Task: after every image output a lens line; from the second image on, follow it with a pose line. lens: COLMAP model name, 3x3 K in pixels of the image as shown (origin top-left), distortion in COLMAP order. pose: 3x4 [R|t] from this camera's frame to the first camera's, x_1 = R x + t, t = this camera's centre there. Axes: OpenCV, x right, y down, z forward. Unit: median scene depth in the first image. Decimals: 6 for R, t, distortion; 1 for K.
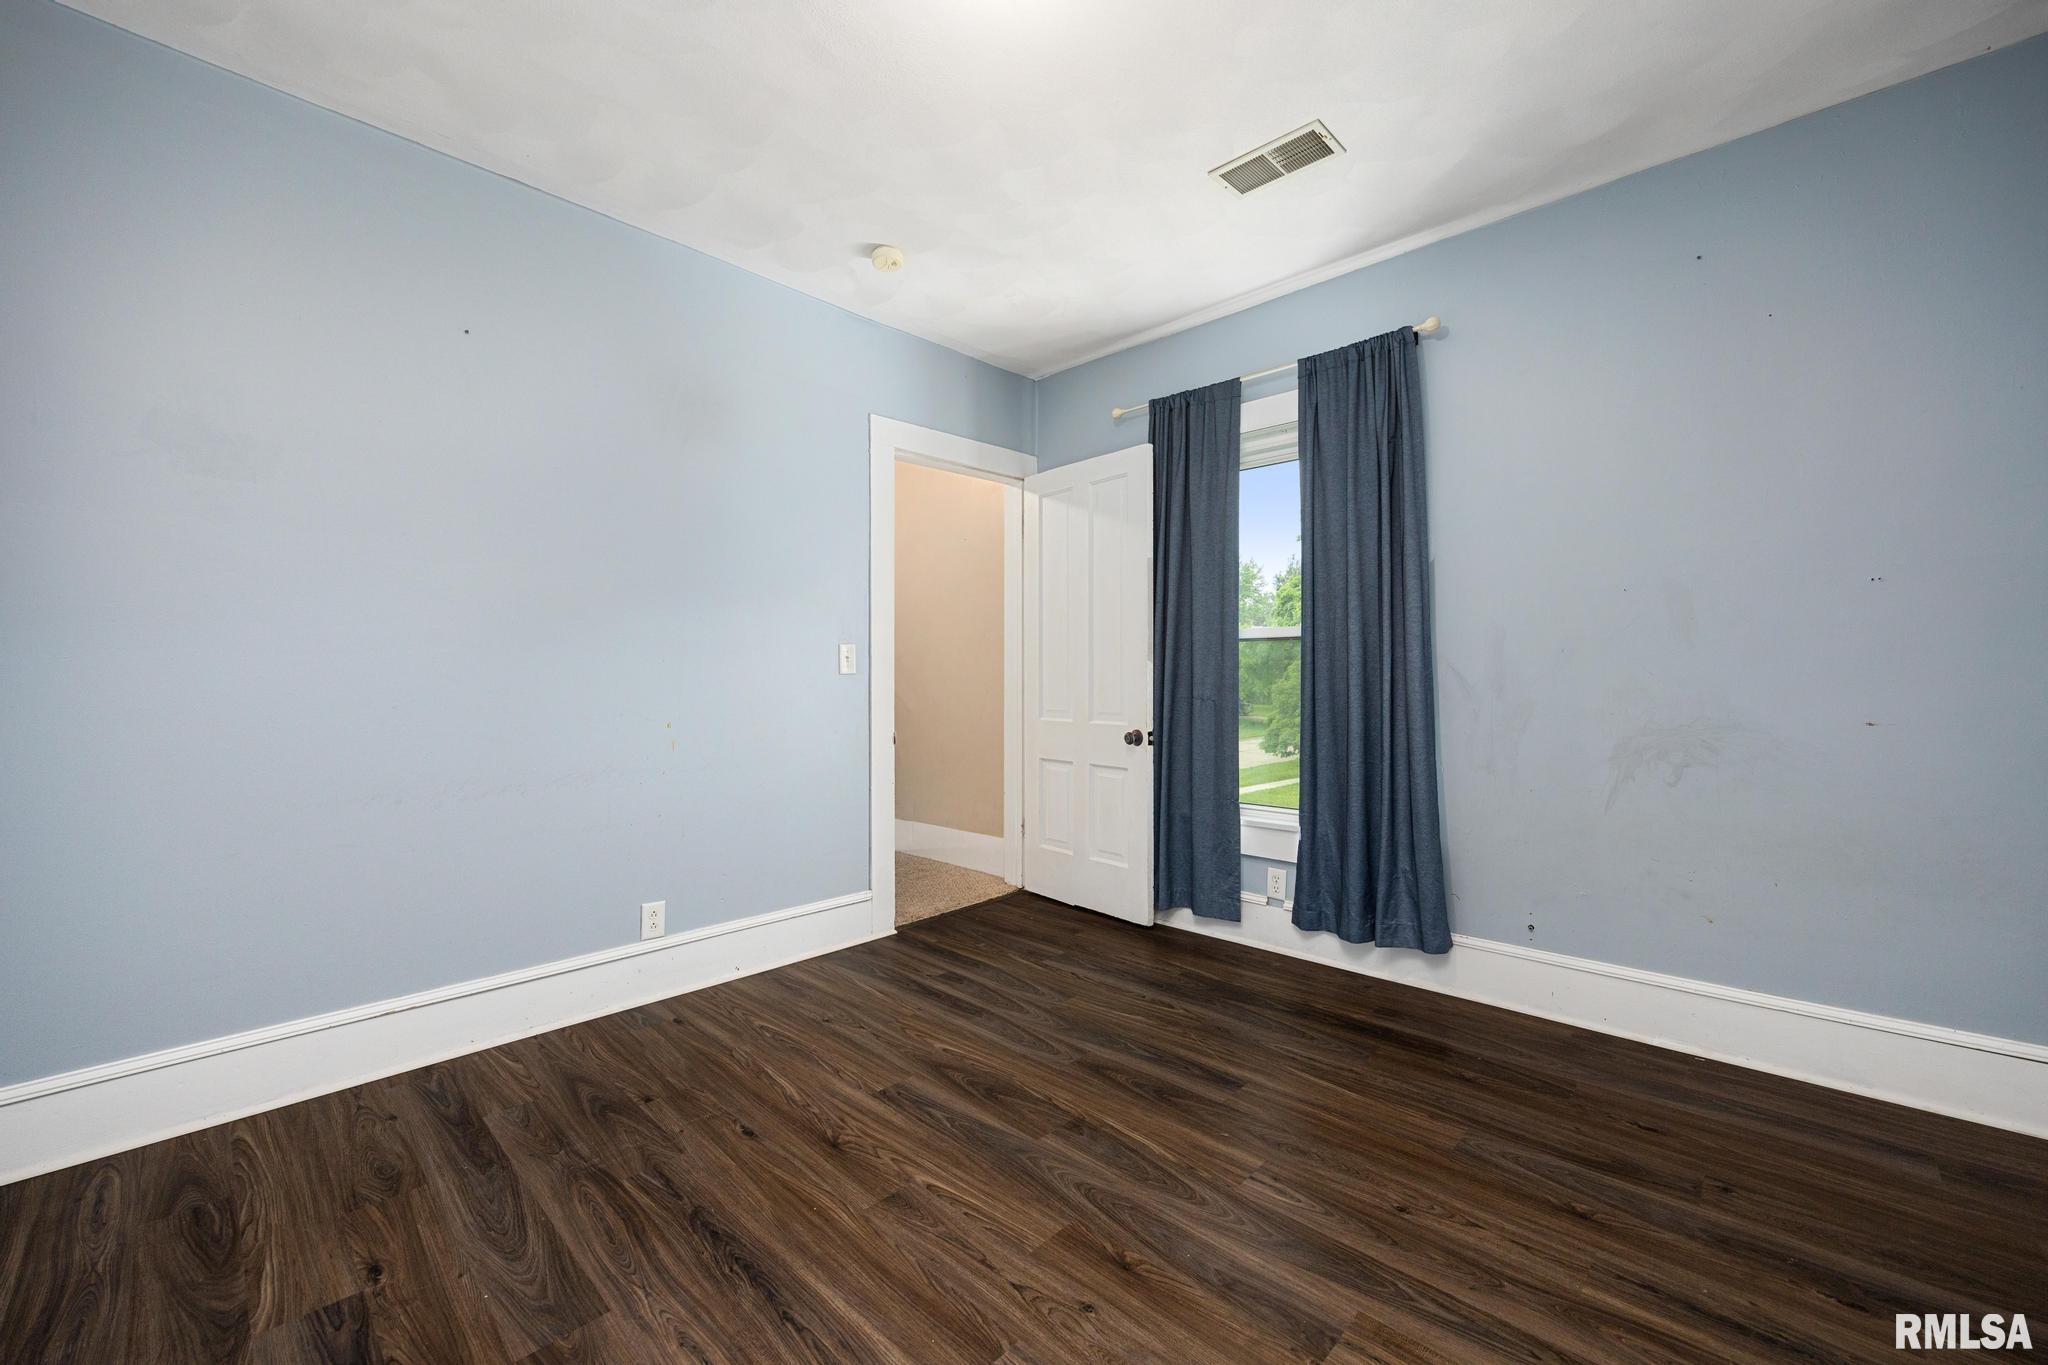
lens RADIAL K [[815.4, 0, 1025.6], [0, 815.4, 677.9], [0, 0, 1]] dist [-0.001541, -0.000128]
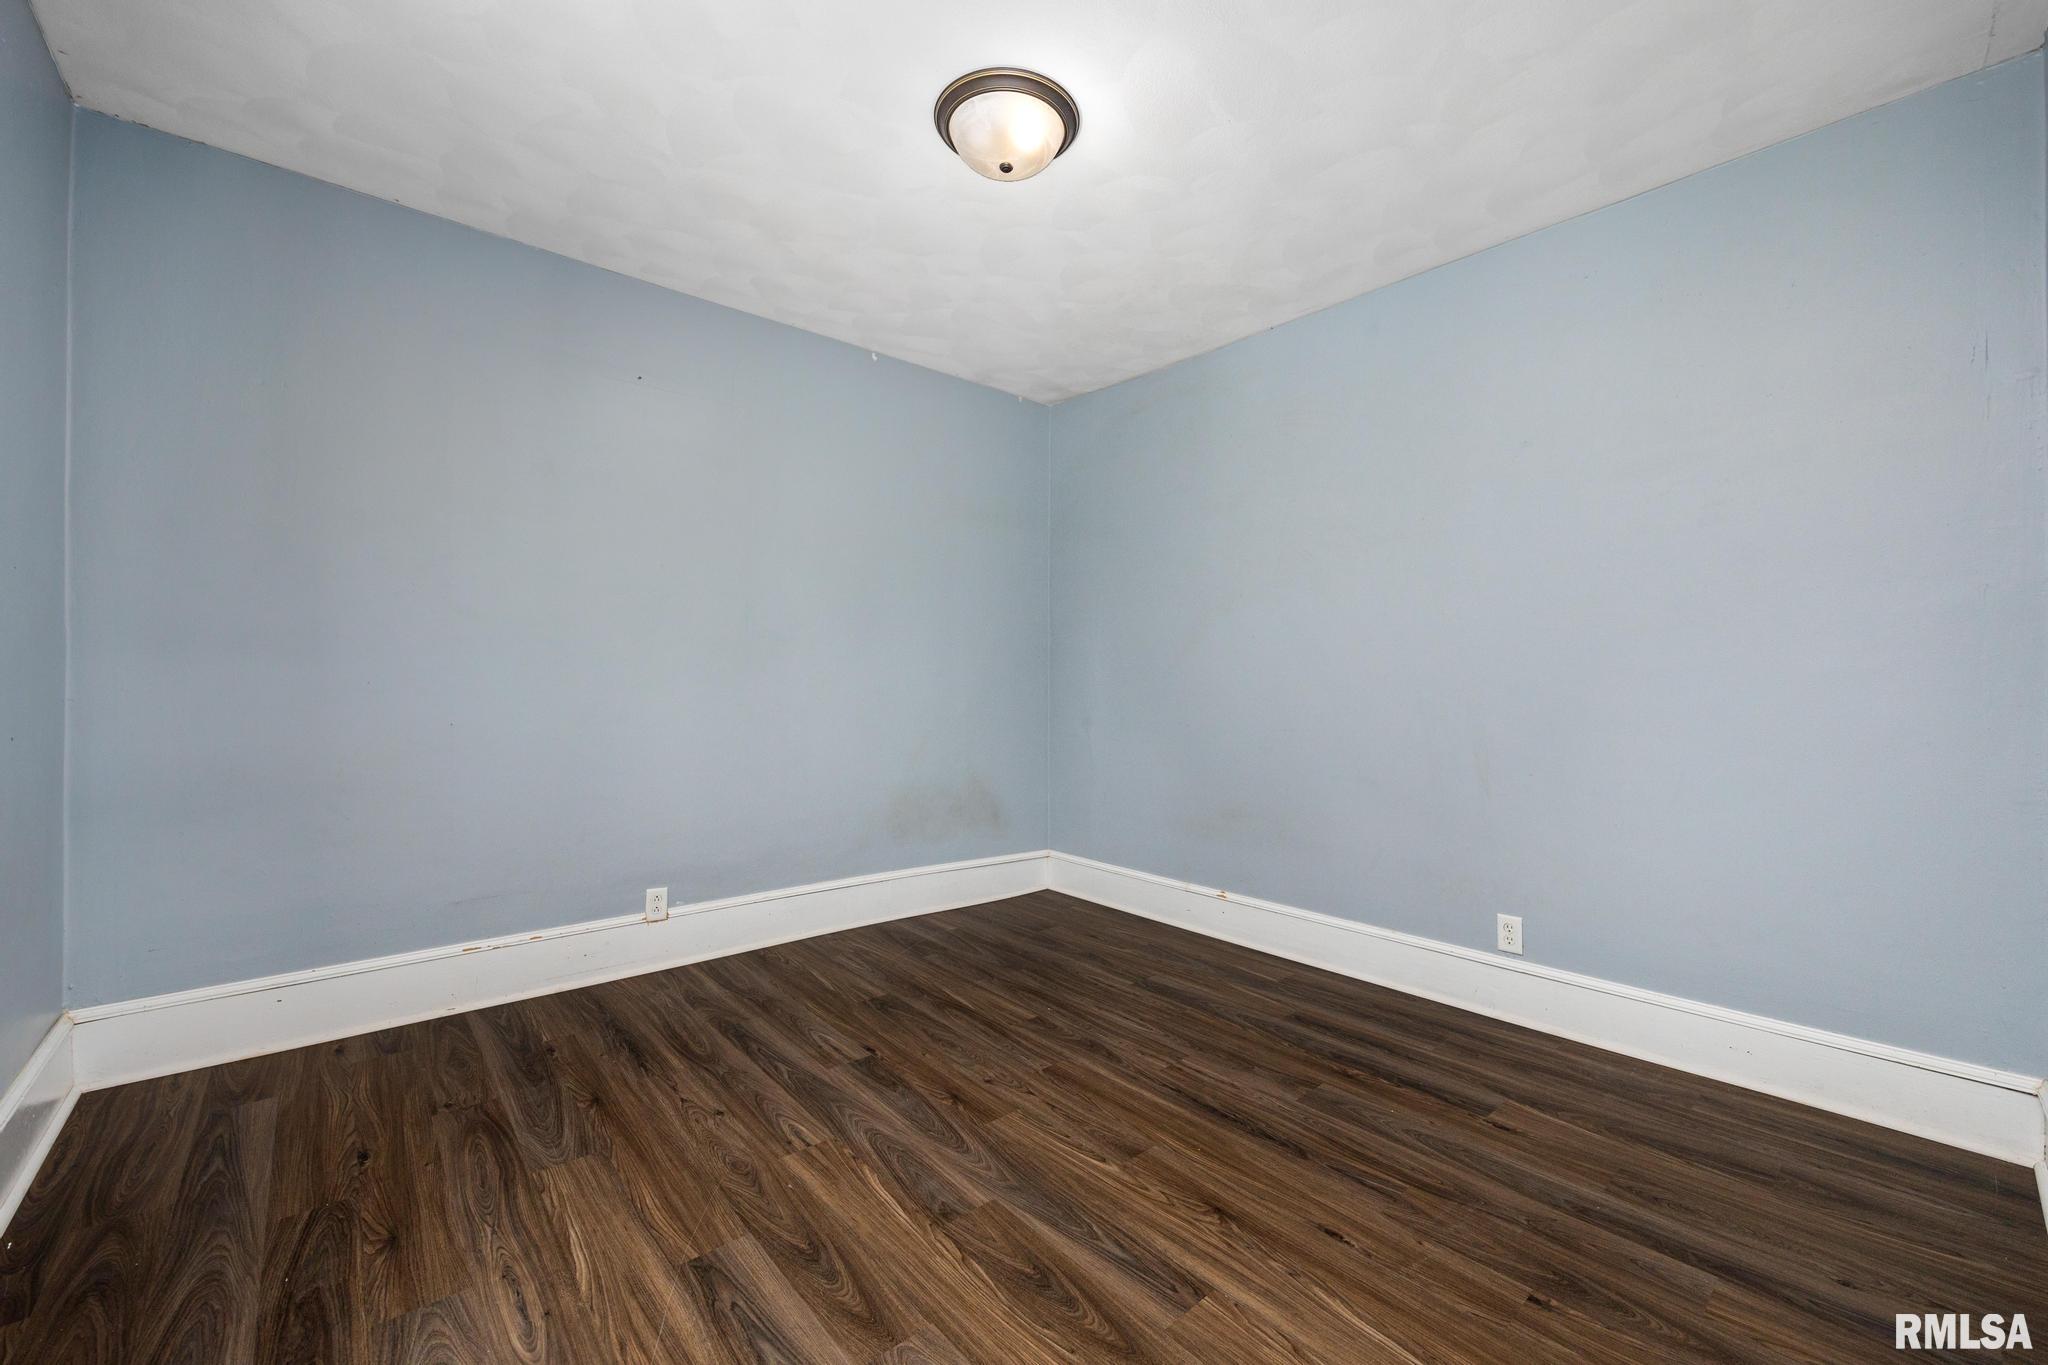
lens RADIAL K [[815.4, 0, 1022.5], [0, 815.4, 681.7], [0, 0, 1]] dist [-0.001541, -0.000128]
pose [[-0.996002, -0.000988, 0.089330, -0.105258], [-0.001065, 0.999999, -0.000805, -0.009899], [-0.089329, -0.000897, -0.996002, 2.044973]]
